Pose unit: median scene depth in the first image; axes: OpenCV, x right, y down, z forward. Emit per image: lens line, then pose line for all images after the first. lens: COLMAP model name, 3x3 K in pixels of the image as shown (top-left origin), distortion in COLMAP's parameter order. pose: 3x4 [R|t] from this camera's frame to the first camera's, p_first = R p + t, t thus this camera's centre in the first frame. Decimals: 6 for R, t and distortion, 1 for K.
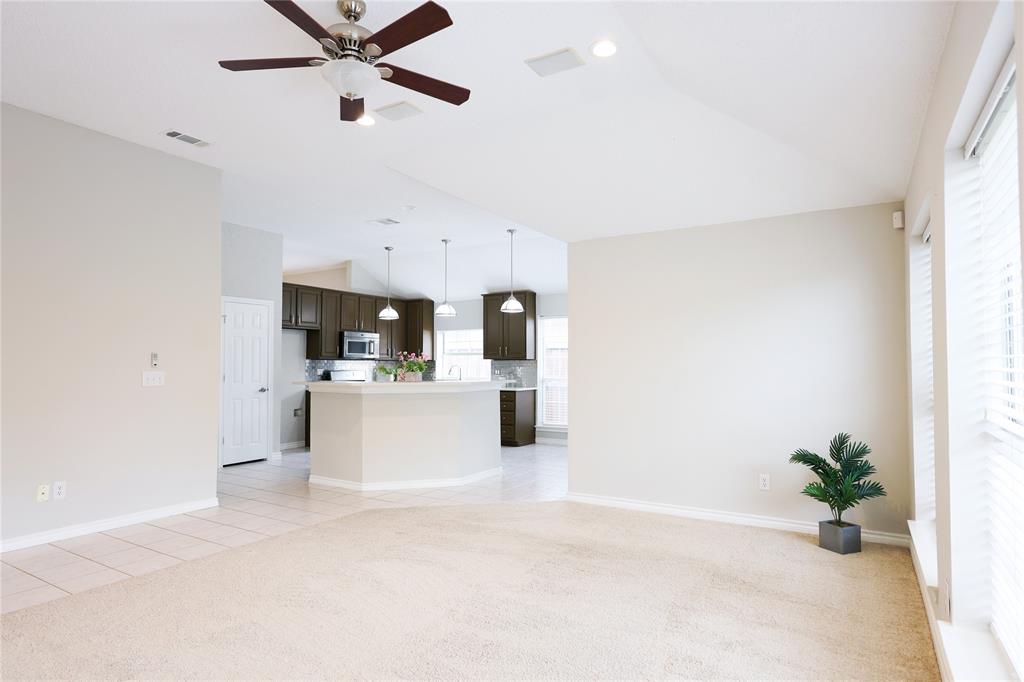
lens RADIAL K [[578.6, 0, 512.2], [0, 578.6, 346.8], [0, 0, 1]] dist [-0.000244, -0.000052]
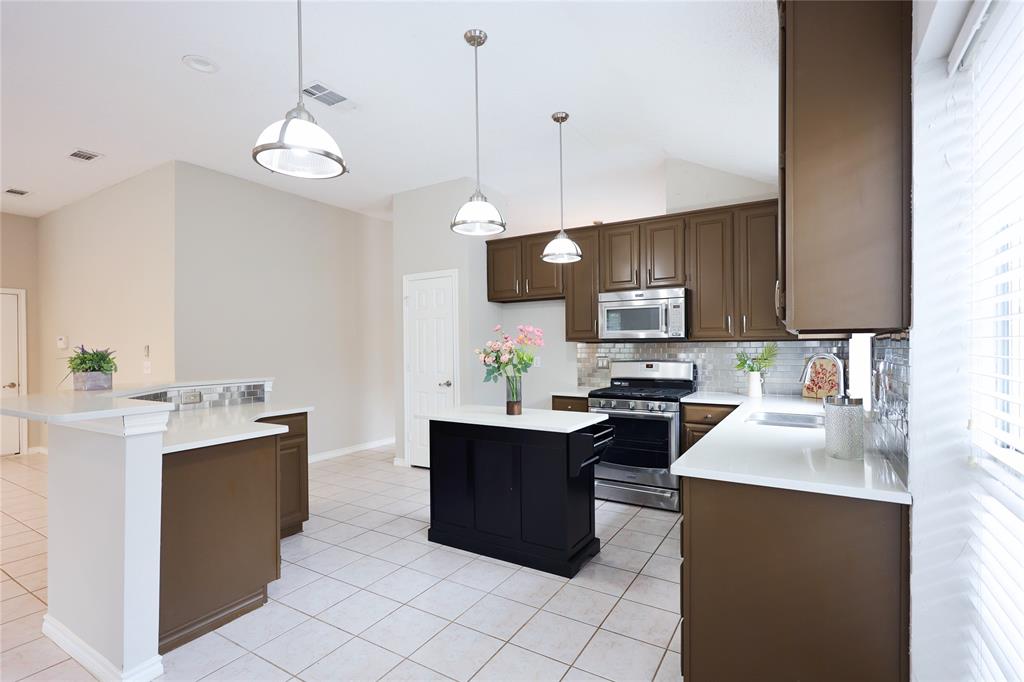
lens RADIAL K [[469.5, 0, 527.3], [0, 469.5, 344.7], [0, 0, 1]] dist [0.002391, 0.000470]
pose [[0.006374, -0.000756, -0.999979, 0.184692], [0.042748, 0.999086, -0.000482, 0.020935], [0.999066, -0.042745, 0.006401, 0.918386]]
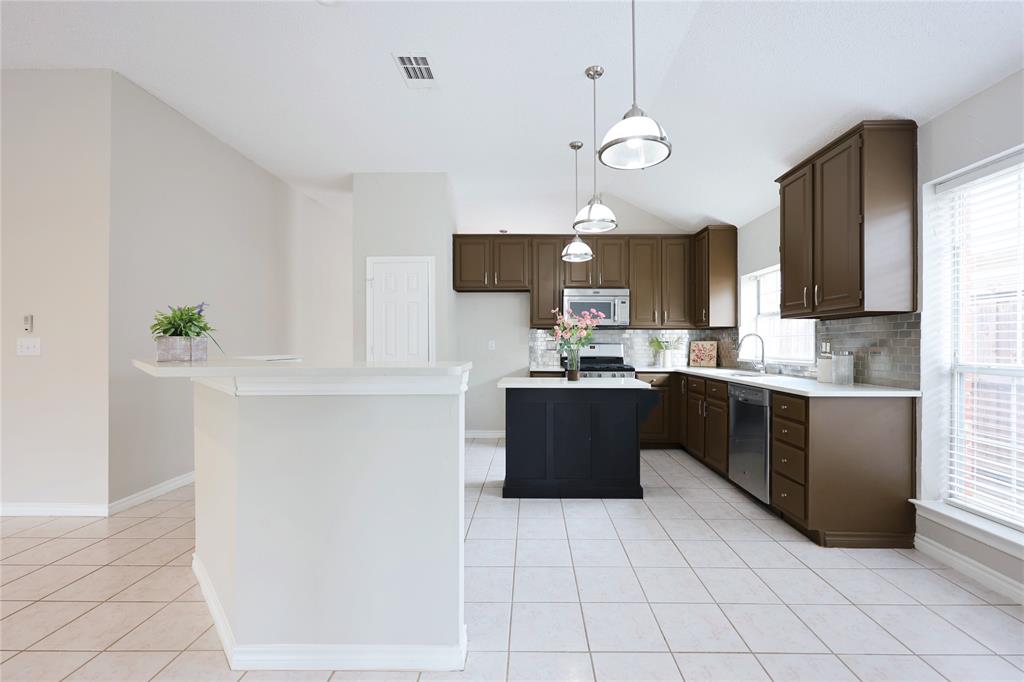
lens RADIAL K [[416.8, 0, 516.7], [0, 416.8, 342.6], [0, 0, 1]] dist [-0.002503, 0.000344]
pose [[0.510274, 0.000027, -0.860012, 0.134058], [0.026878, 0.999511, 0.015979, 0.030185], [0.859592, -0.031269, 0.510024, 0.666547]]
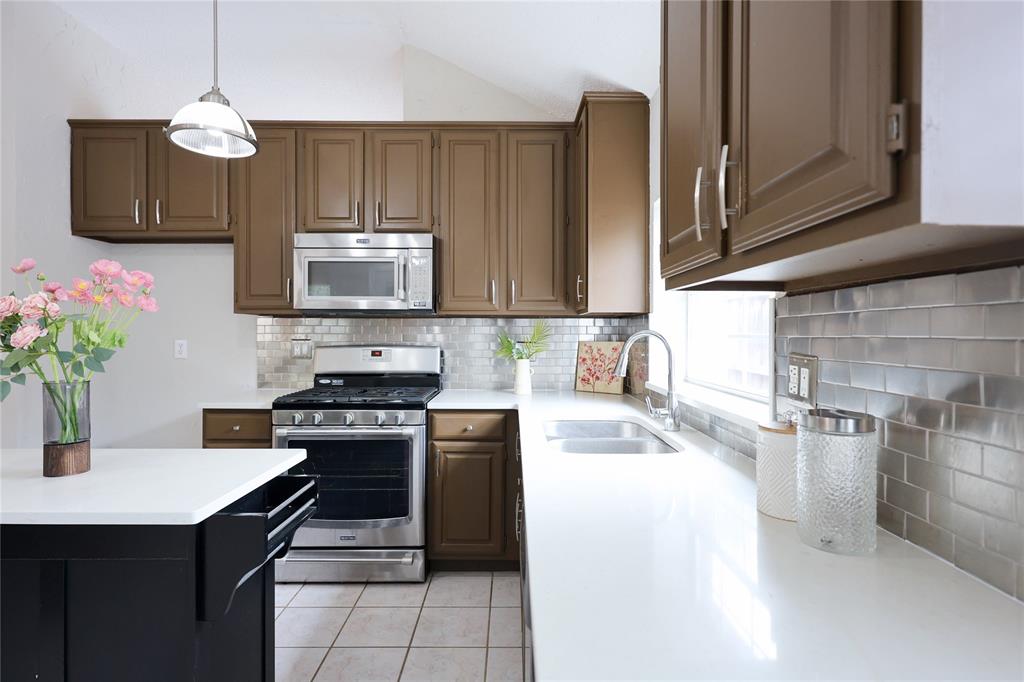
lens RADIAL K [[505.8, 0, 502.7], [0, 505.8, 332.5], [0, 0, 1]] dist [-0.001644, 0.001652]
pose [[0.508868, 0.004806, -0.860831, 0.035793], [0.026882, 0.999408, 0.021471, 0.029067], [0.860425, -0.034066, 0.508438, 0.947224]]
